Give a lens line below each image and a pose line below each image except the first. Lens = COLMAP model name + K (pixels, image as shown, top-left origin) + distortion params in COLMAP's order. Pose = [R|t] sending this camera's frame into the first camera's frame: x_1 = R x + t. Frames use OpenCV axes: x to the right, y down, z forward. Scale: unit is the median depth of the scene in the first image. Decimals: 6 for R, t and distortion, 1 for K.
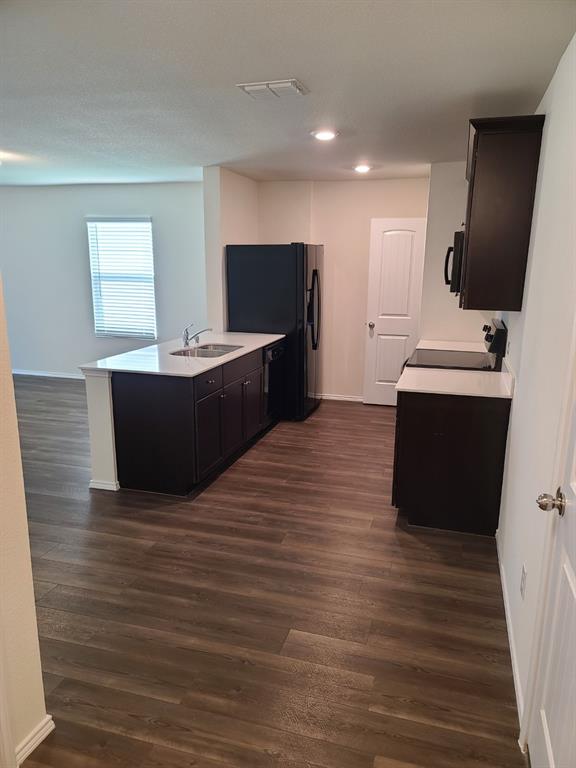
lens RADIAL K [[565.8, 0, 288.2], [0, 565.8, 398.3], [0, 0, 1]] dist [0.046544, -0.000408]
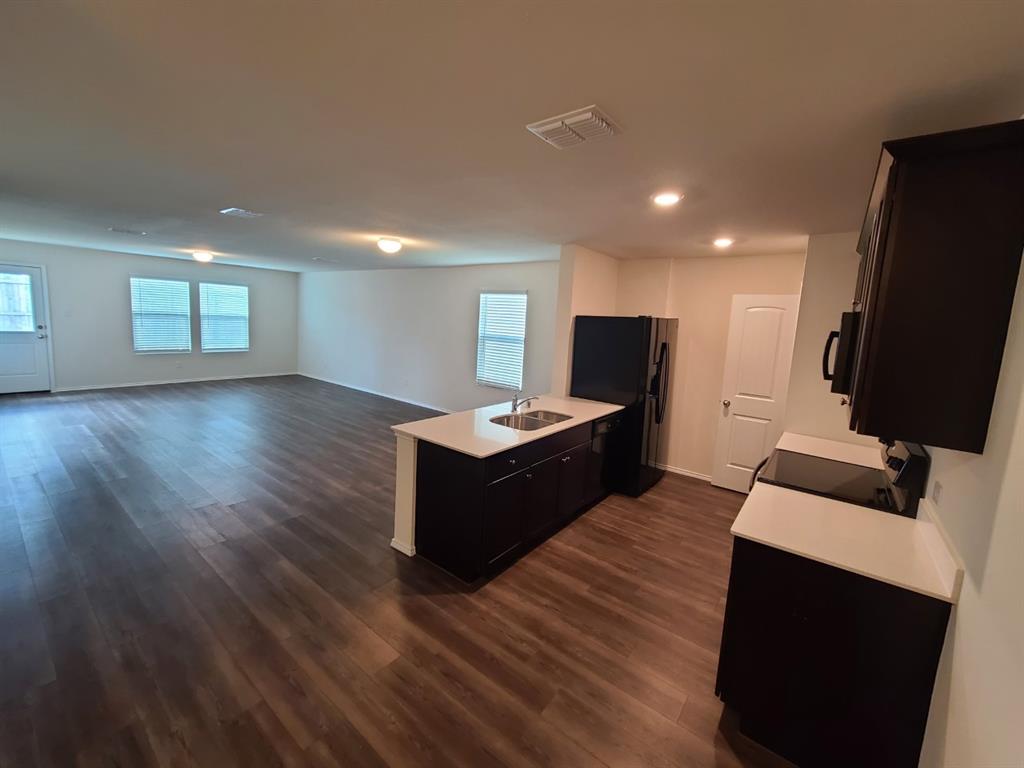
lens RADIAL K [[421.0, 0, 510.3], [0, 421.0, 370.5], [0, 0, 1]] dist [-0.001445, -0.000070]
pose [[0.930755, 0.084495, -0.355748, 0.079843], [-0.128742, 0.986361, -0.102558, -0.092041], [0.342230, 0.141256, 0.928938, 0.309782]]
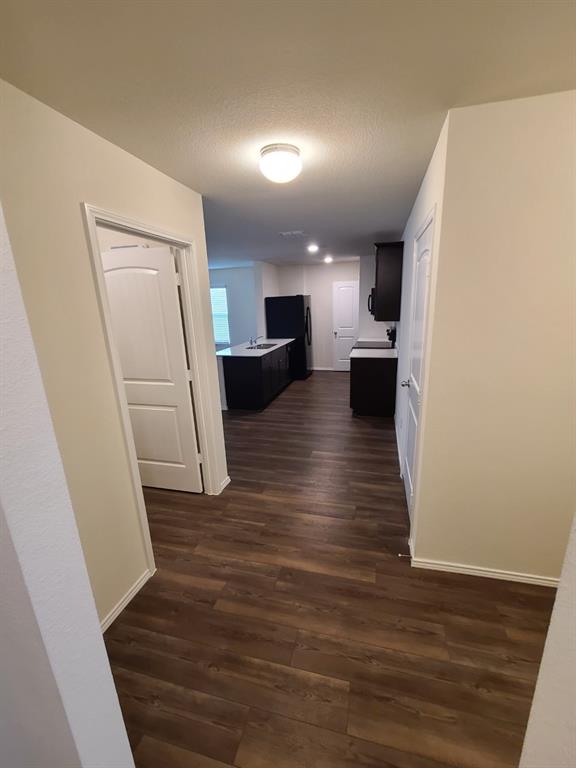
lens RADIAL K [[315.7, 0, 297.1], [0, 315.7, 383.6], [0, 0, 1]] dist [-0.001445, -0.000070]
pose [[0.998401, -0.049097, 0.028028, -0.051013], [0.048778, 0.998738, 0.011954, 0.051302], [-0.028580, -0.010567, 0.999536, -0.221214]]
